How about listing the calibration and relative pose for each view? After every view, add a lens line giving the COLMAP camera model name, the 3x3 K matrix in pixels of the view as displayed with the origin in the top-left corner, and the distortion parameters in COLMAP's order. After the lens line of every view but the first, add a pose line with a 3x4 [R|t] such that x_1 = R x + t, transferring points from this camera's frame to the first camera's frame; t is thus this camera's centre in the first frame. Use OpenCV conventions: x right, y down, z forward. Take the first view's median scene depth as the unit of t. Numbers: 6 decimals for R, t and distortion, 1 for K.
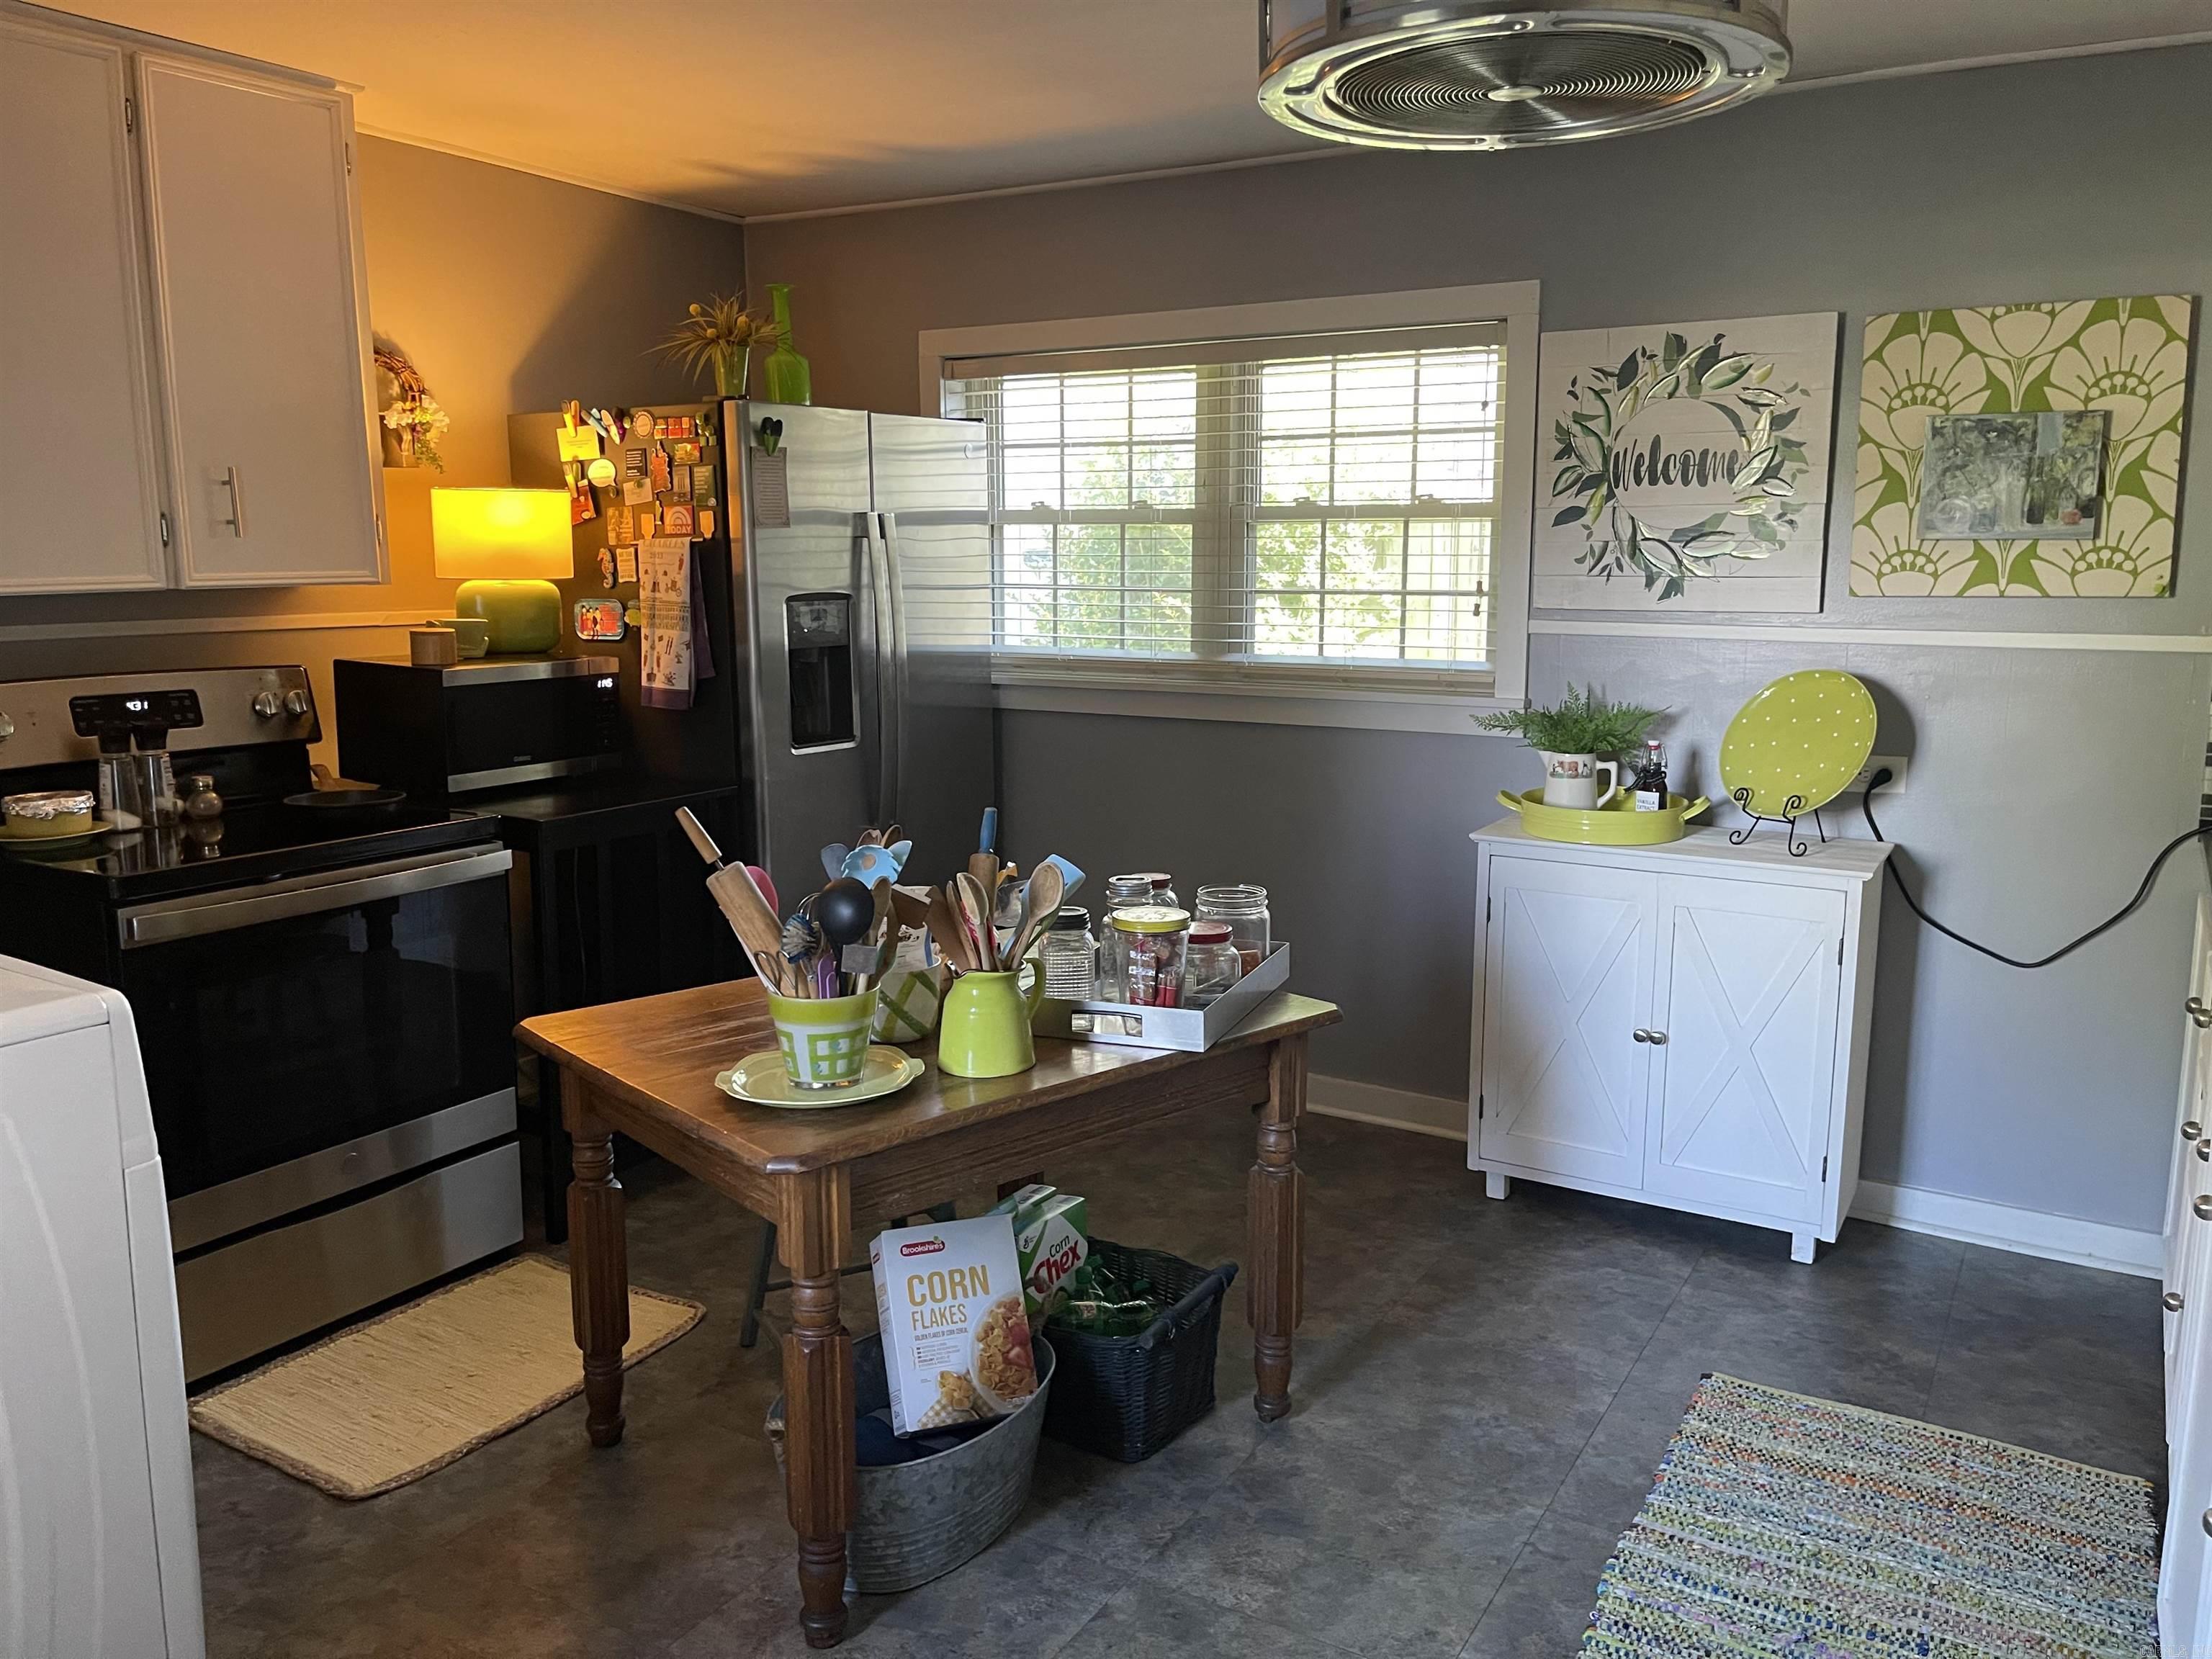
lens RADIAL K [[1668.8, 0, 1129.2], [0, 1668.8, 815.4], [0, 0, 1]] dist [0.033742, -0.028001]
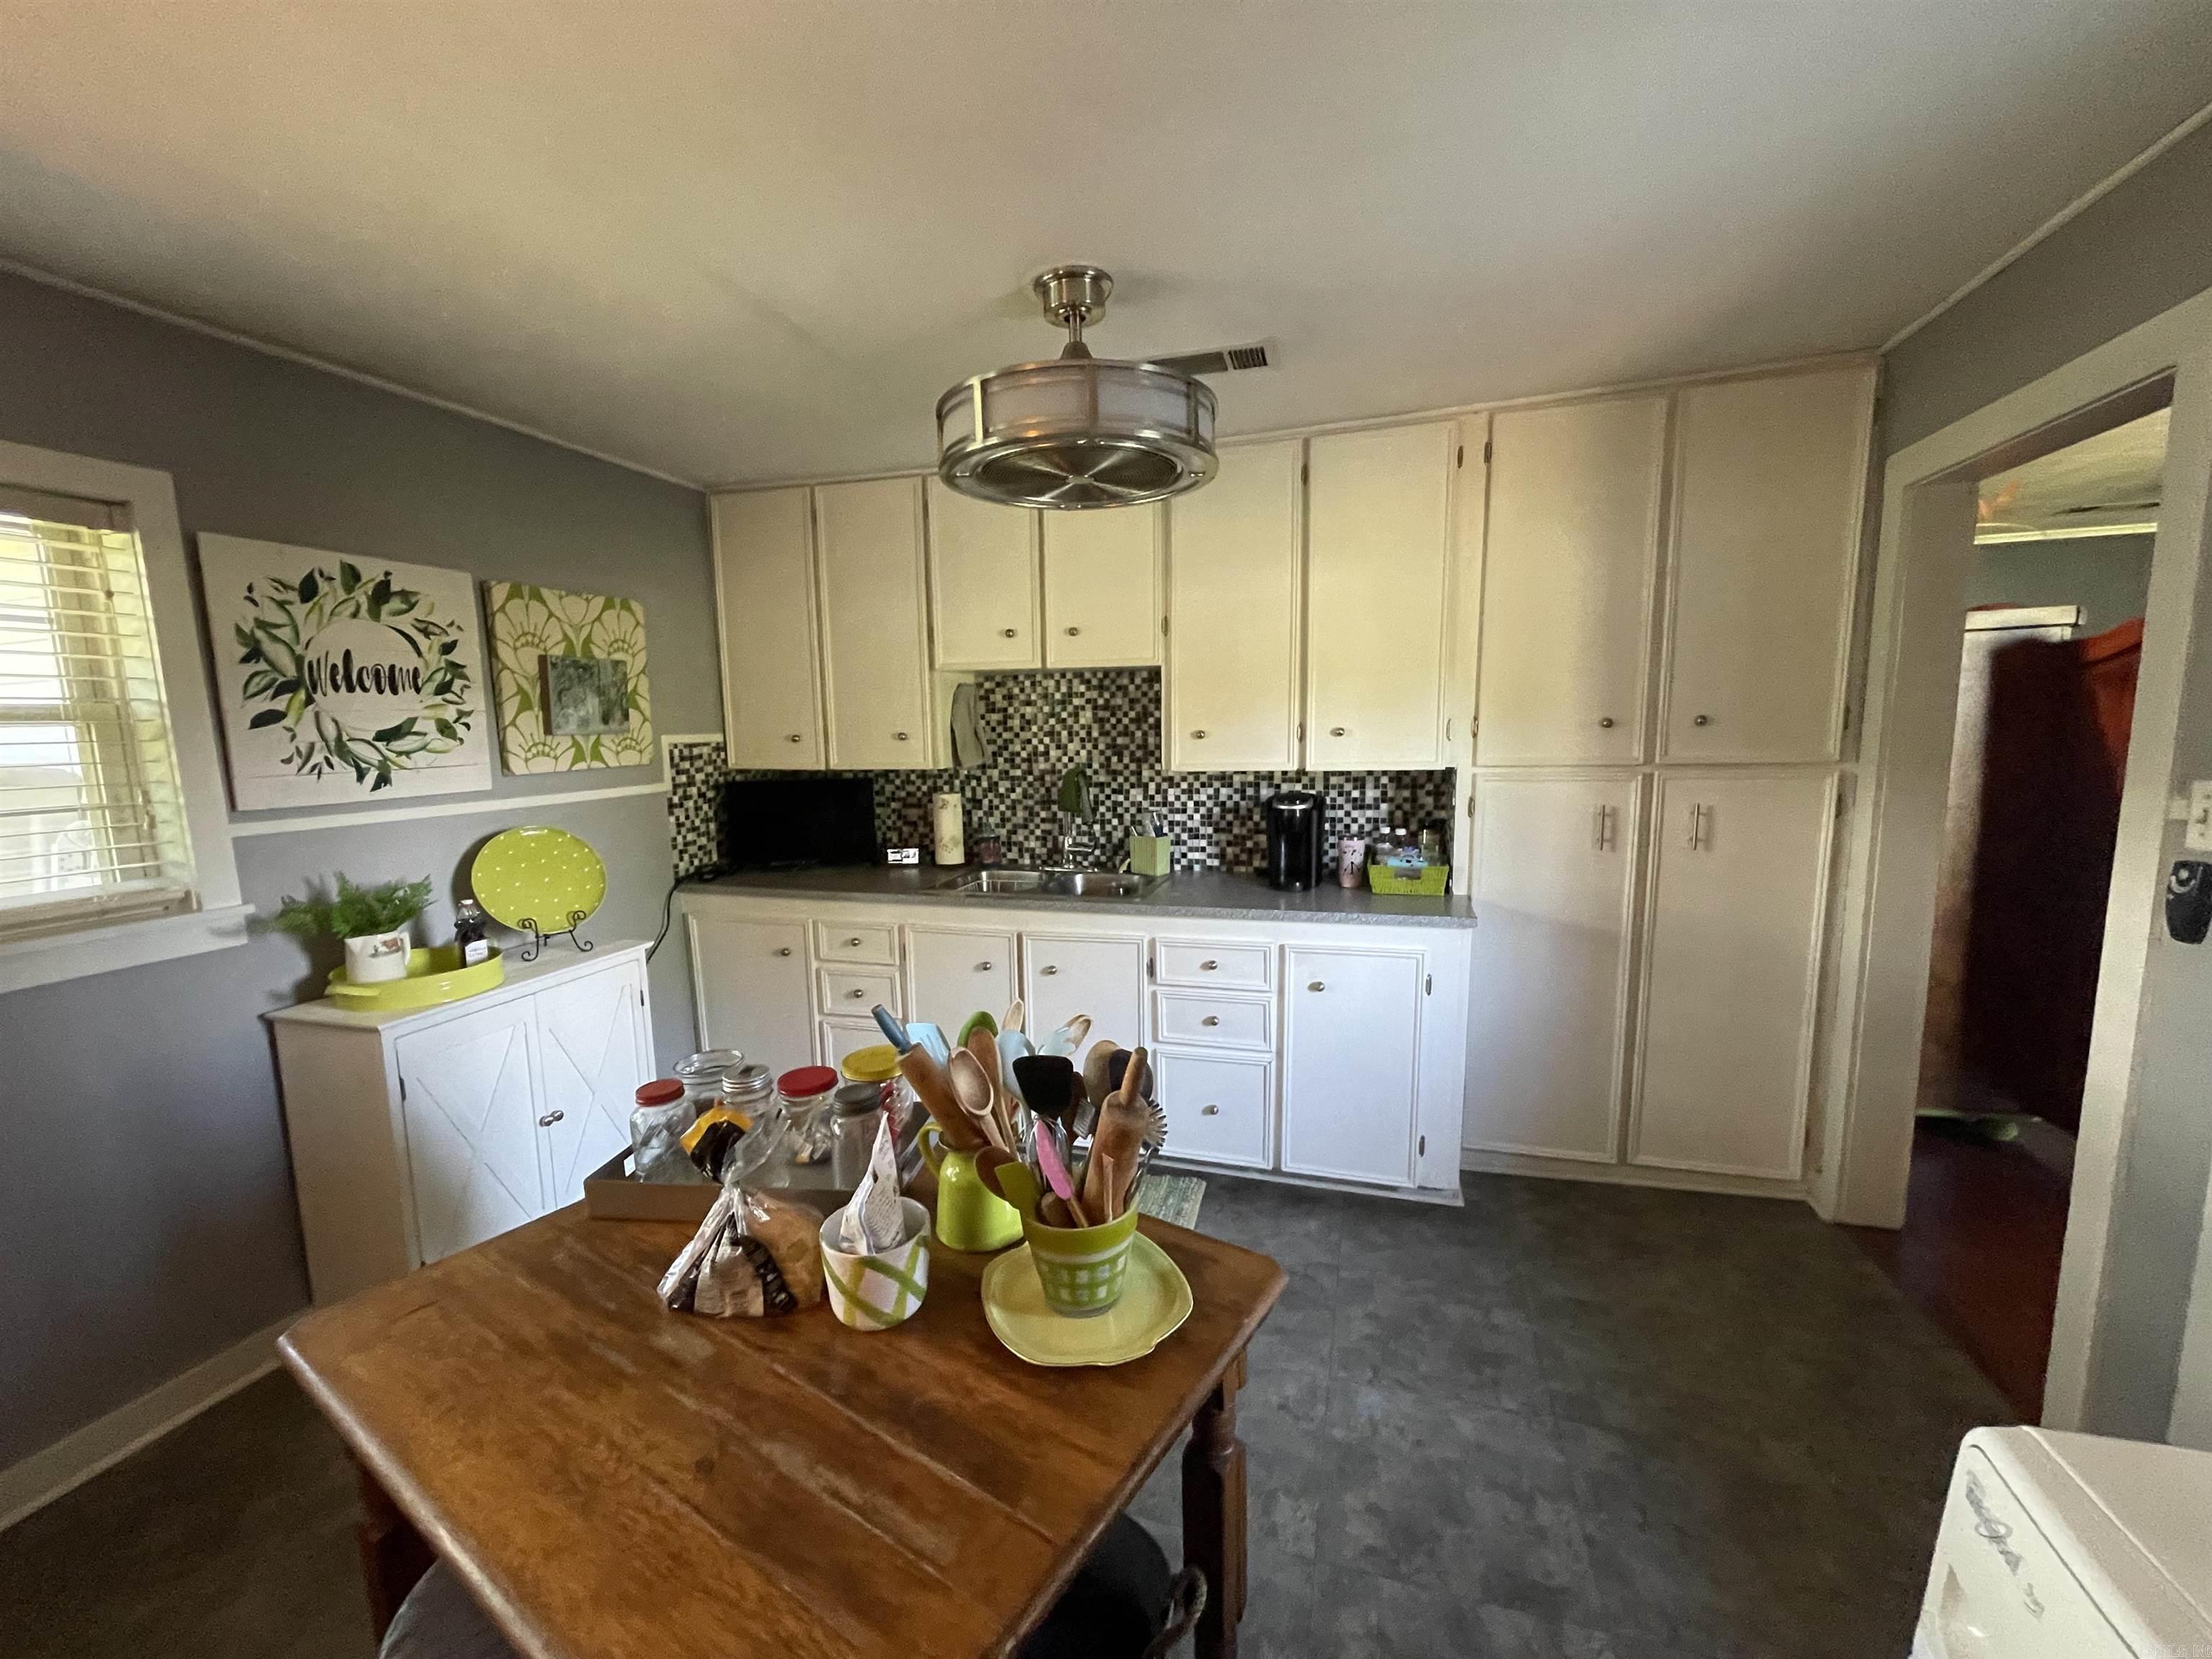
lens RADIAL K [[893.9, 0, 1108.1], [0, 893.9, 839.4], [0, 0, 1]] dist [-0.001915, -0.000370]
pose [[-0.241204, -0.122142, 0.962757, -0.428465], [0.181436, 0.968881, 0.168375, -0.114135], [-0.953363, 0.215292, -0.211537, 0.690543]]
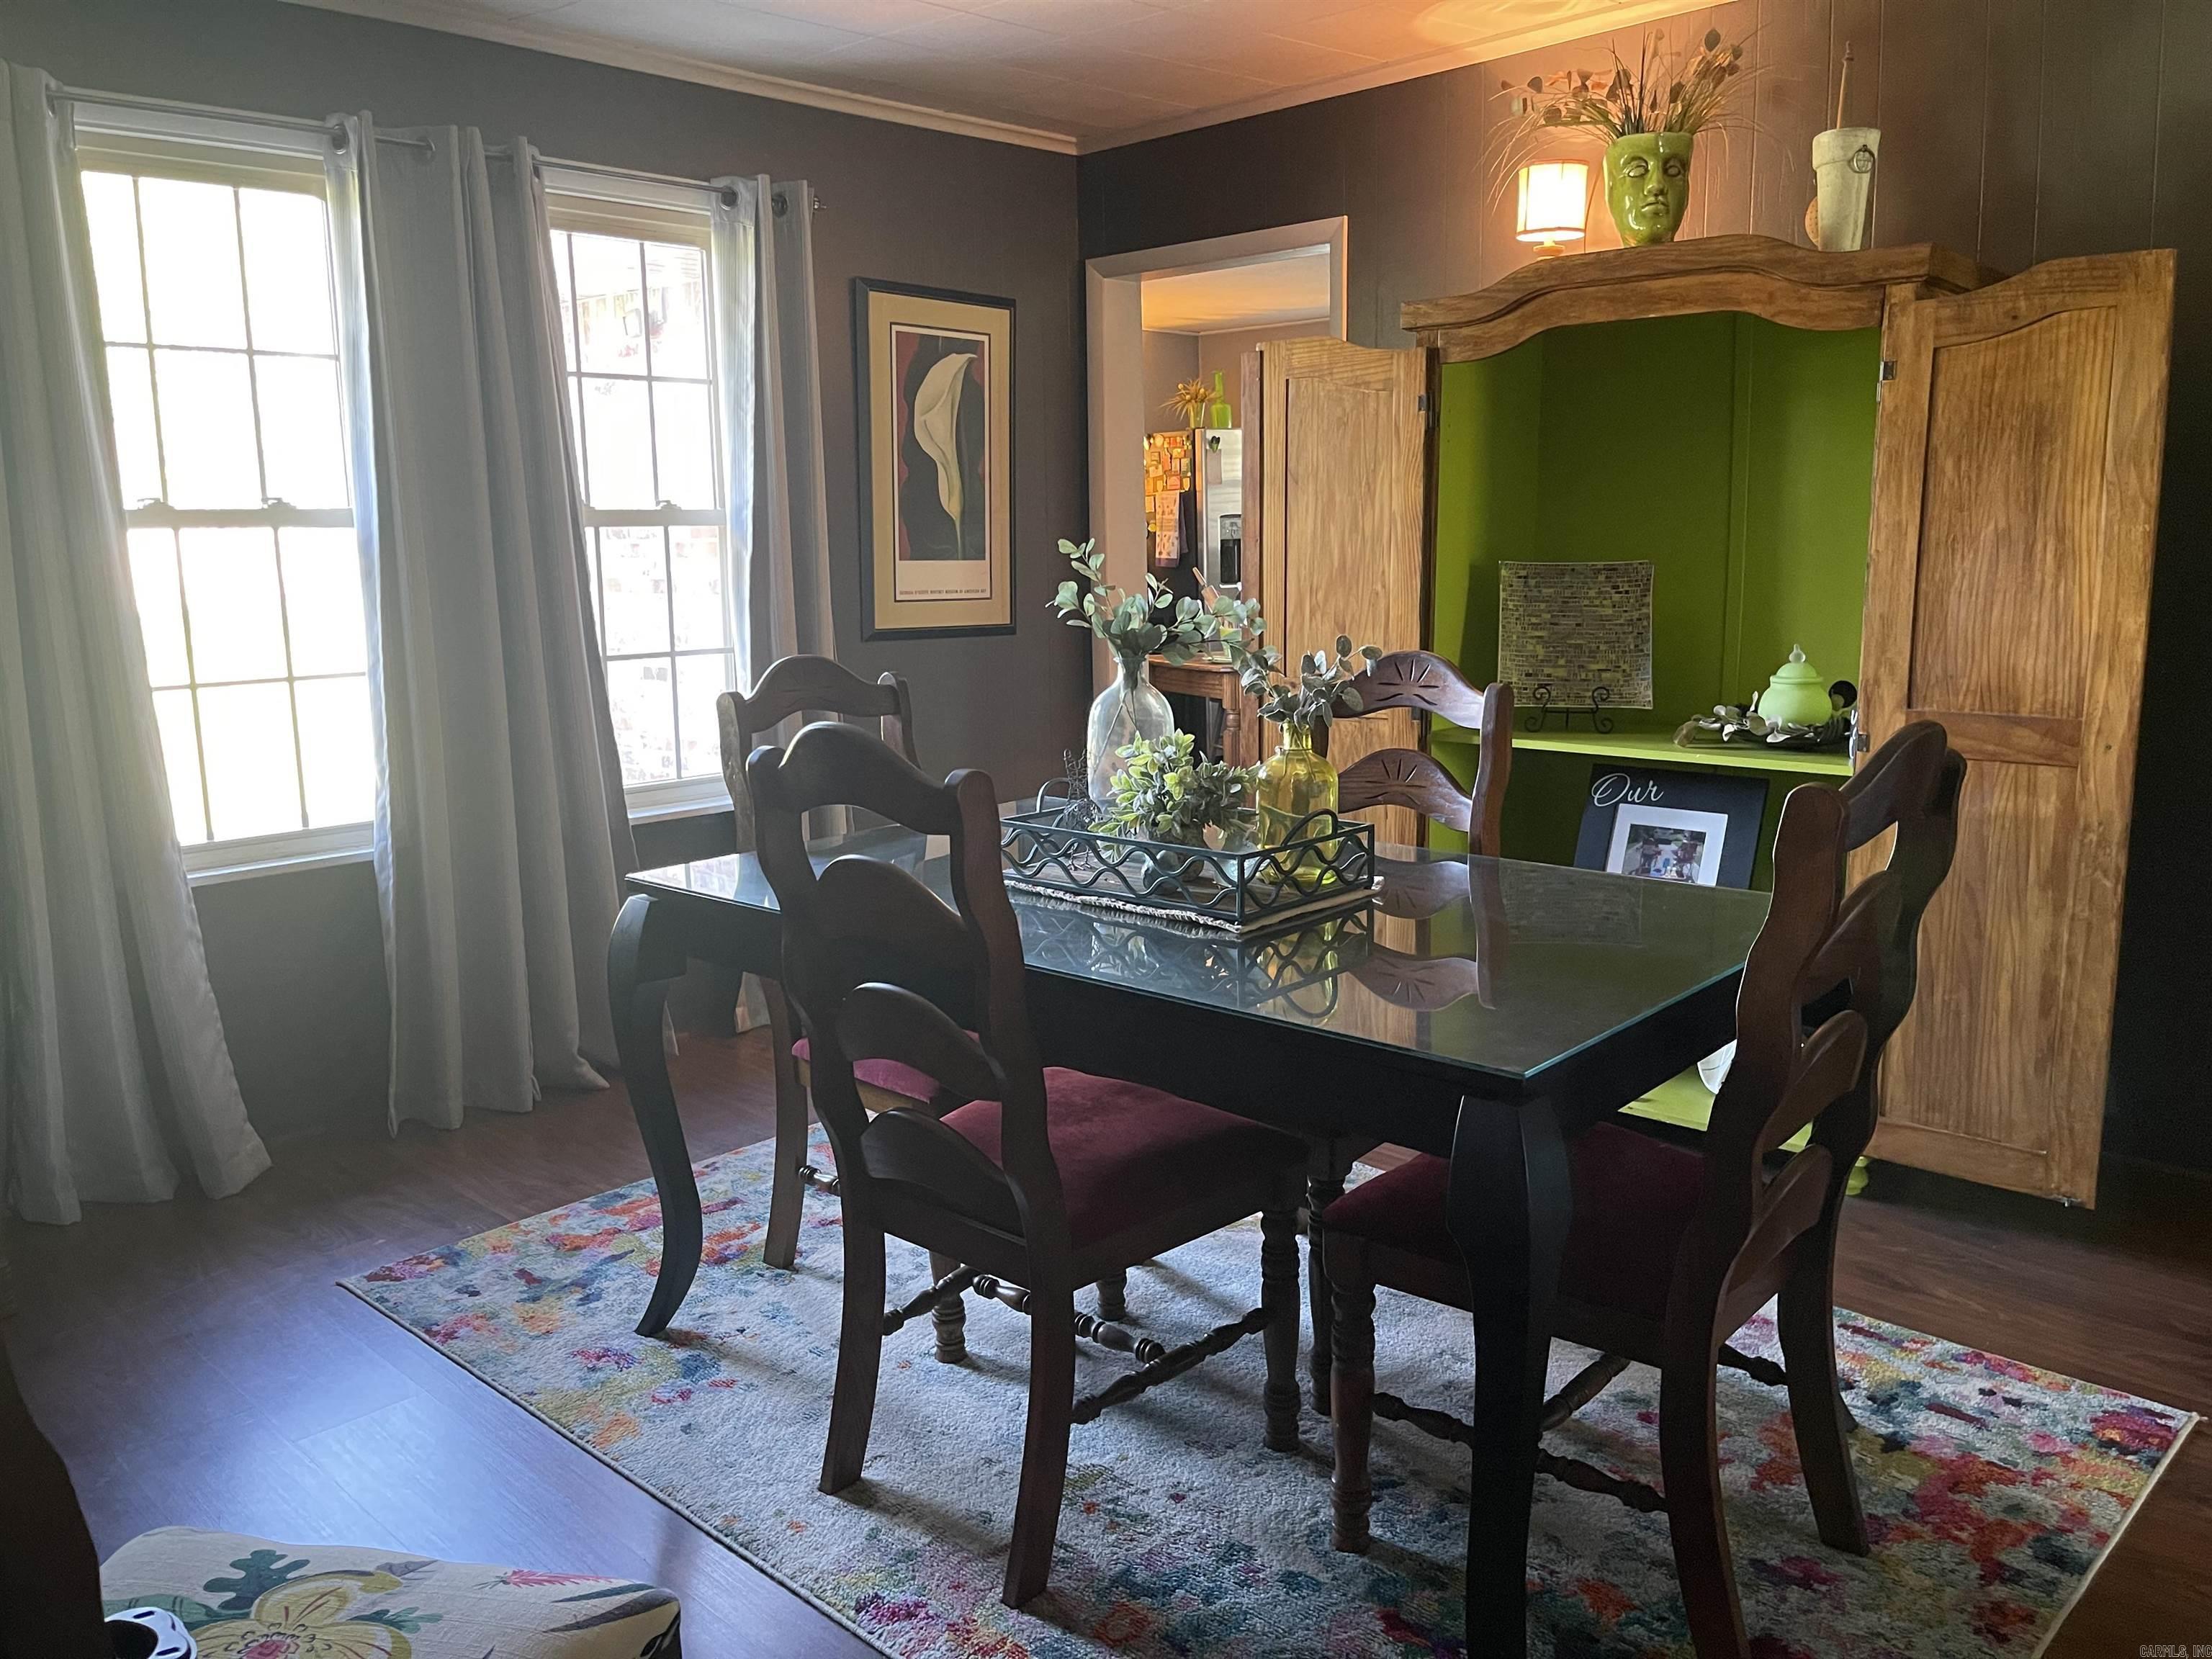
lens RADIAL K [[1668.8, 0, 1114.3], [0, 1668.8, 820.9], [0, 0, 1]] dist [0.033742, -0.028001]
pose [[0.970208, 0.017924, -0.241610, 0.244710], [-0.017161, 0.999839, 0.005263, 0.320586], [0.241665, -0.000960, 0.970359, -1.438663]]
